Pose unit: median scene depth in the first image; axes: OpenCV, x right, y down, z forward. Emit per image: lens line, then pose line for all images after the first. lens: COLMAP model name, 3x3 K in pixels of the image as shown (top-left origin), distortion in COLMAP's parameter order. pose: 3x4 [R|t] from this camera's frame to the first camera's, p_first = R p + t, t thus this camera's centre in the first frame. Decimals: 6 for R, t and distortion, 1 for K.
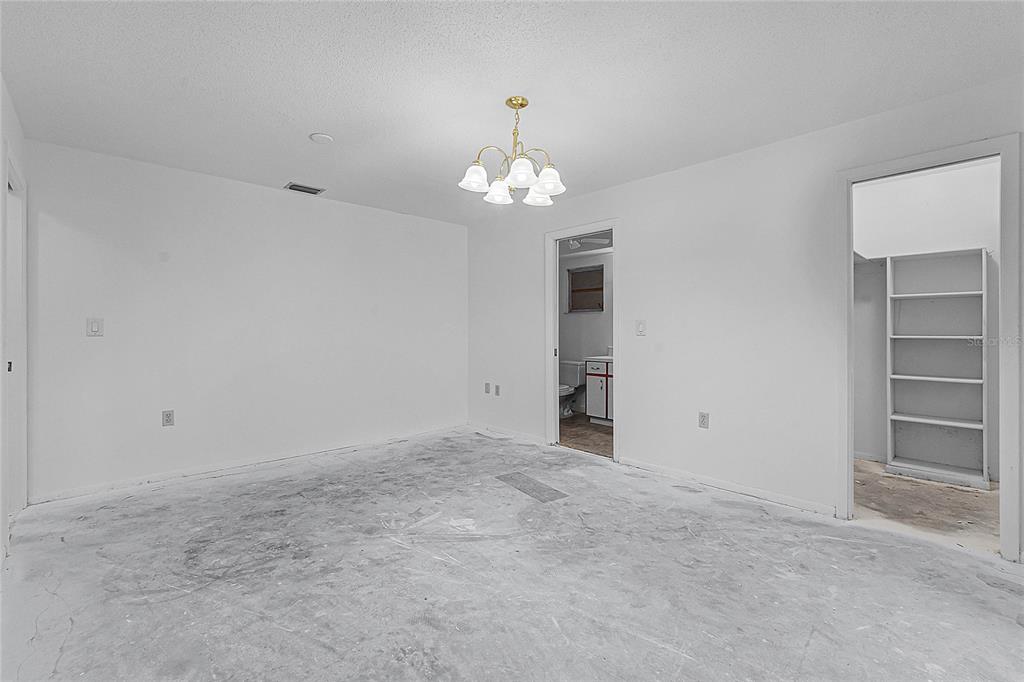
lens RADIAL K [[457.6, 0, 519.9], [0, 457.6, 333.1], [0, 0, 1]] dist [-0.001777, -0.000335]
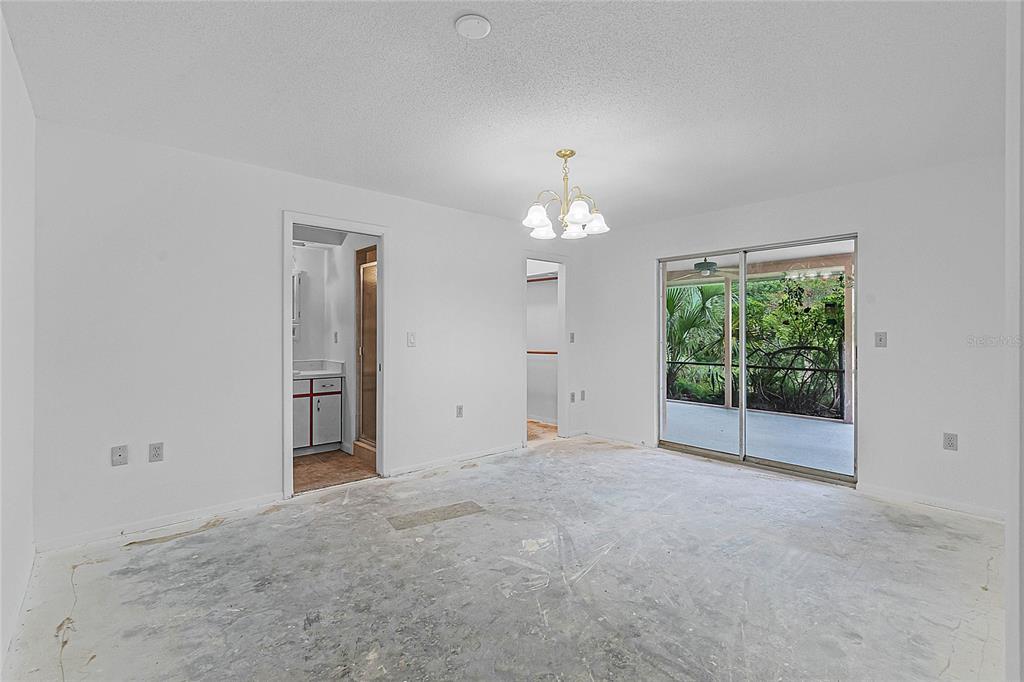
lens RADIAL K [[457.6, 0, 519.9], [0, 457.6, 333.1], [0, 0, 1]] dist [-0.001777, -0.000335]
pose [[0.032129, 0.001707, 0.999482, -0.951376], [0.004687, 0.999987, -0.001859, -0.028348], [-0.999473, 0.004744, 0.032120, 0.859690]]
